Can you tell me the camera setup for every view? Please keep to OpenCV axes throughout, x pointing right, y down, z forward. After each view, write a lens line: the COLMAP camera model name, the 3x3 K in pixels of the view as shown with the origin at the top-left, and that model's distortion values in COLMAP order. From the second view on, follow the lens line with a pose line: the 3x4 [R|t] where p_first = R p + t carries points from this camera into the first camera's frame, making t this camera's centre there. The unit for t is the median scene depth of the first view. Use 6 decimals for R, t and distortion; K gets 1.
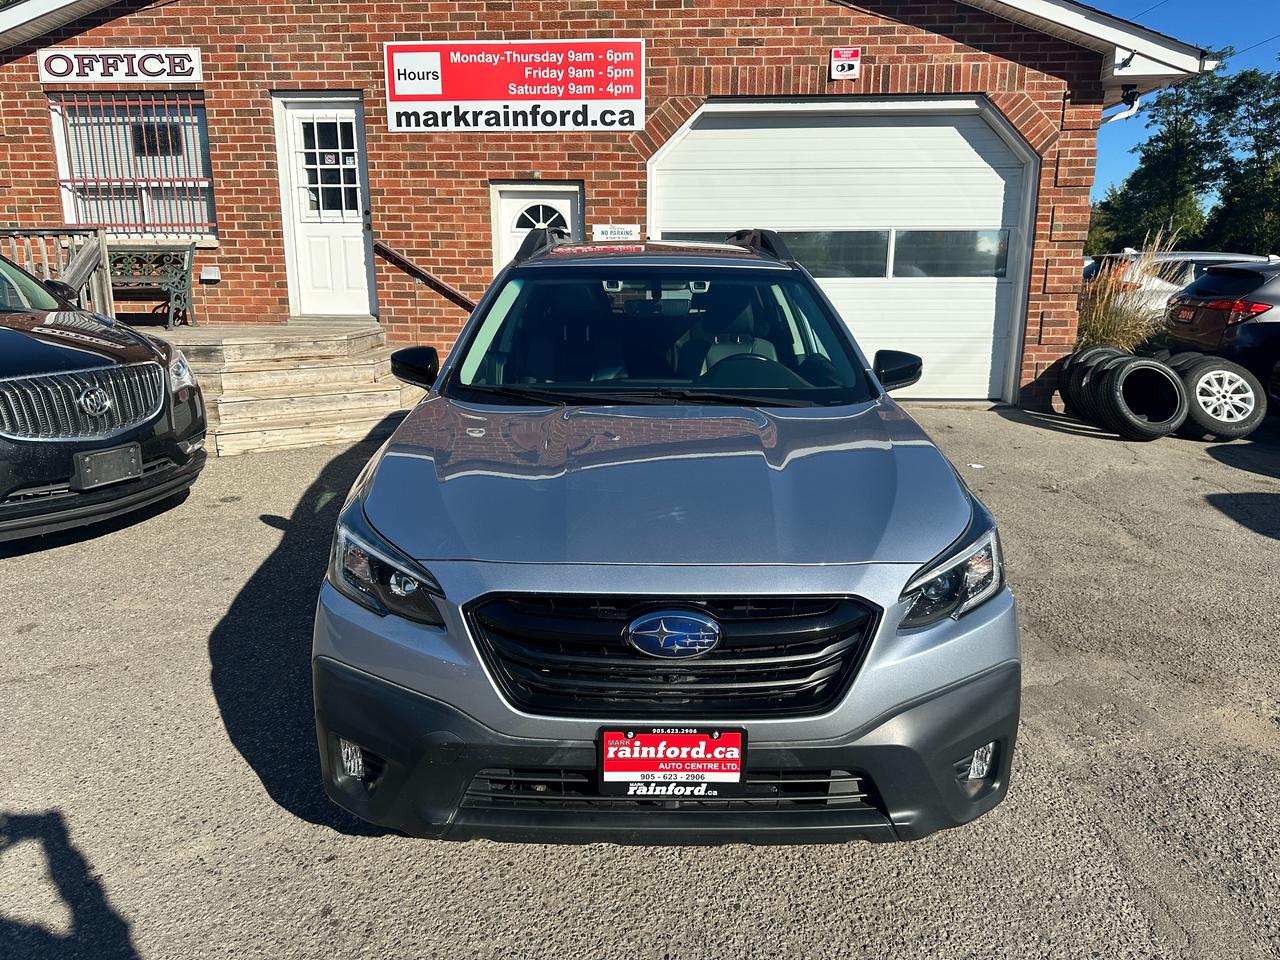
lens RADIAL K [[889.2, 0, 637.0], [0, 889.2, 482.7], [0, 0, 1]] dist [0.010501, -0.034345]
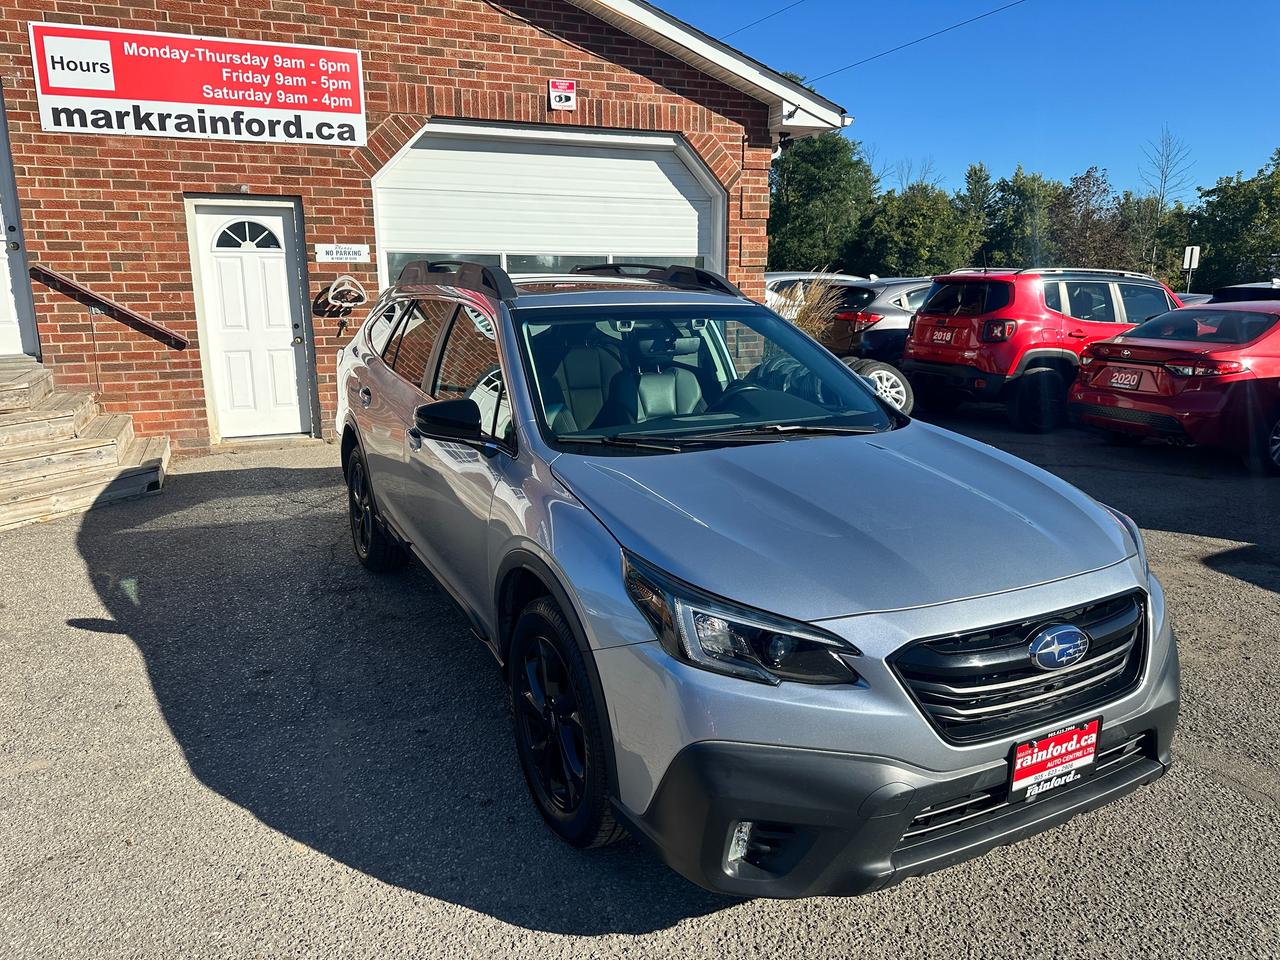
lens RADIAL K [[889.2, 0, 634.0], [0, 889.2, 483.6], [0, 0, 1]] dist [0.010501, -0.034345]
pose [[0.888865, -0.106867, 0.445532, -0.201556], [0.111873, 0.993607, 0.015137, -0.025231], [-0.444302, 0.036388, 0.895138, 0.046280]]
